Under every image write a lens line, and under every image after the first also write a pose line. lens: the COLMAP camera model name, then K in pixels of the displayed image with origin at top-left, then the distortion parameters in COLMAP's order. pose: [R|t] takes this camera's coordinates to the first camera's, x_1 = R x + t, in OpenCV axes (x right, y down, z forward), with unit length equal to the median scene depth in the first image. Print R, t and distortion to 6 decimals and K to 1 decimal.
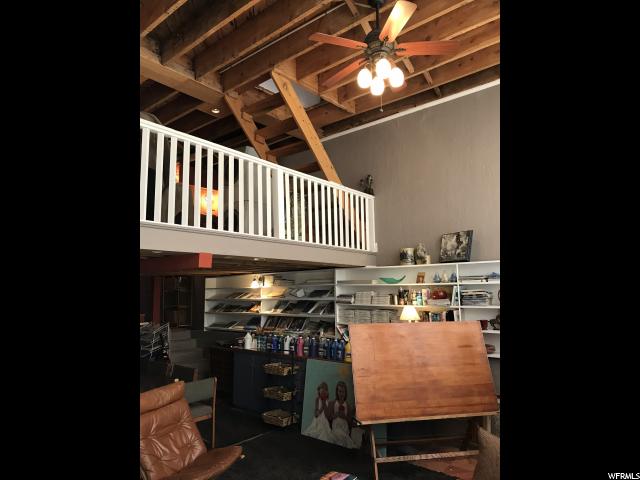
lens RADIAL K [[388.9, 0, 319.1], [0, 388.9, 226.8], [0, 0, 1]] dist [-0.002103, -0.000385]
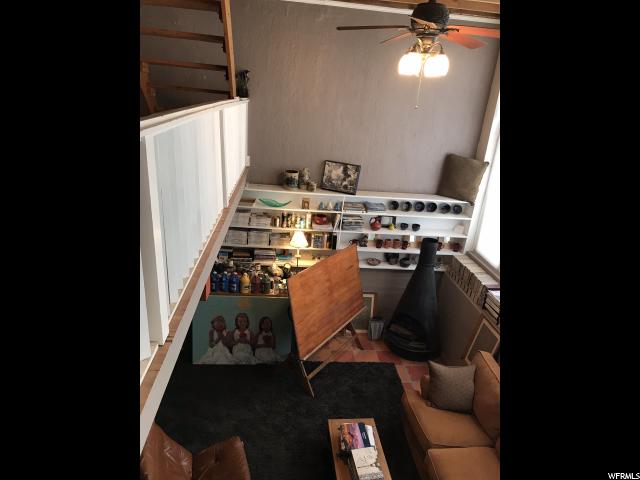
lens RADIAL K [[388.9, 0, 319.1], [0, 388.9, 226.8], [0, 0, 1]] dist [-0.002103, -0.000385]
pose [[0.695036, -0.161417, 0.700620, -0.467871], [-0.209485, 0.886725, 0.412110, -0.258197], [-0.687779, -0.433201, 0.582492, 0.357671]]
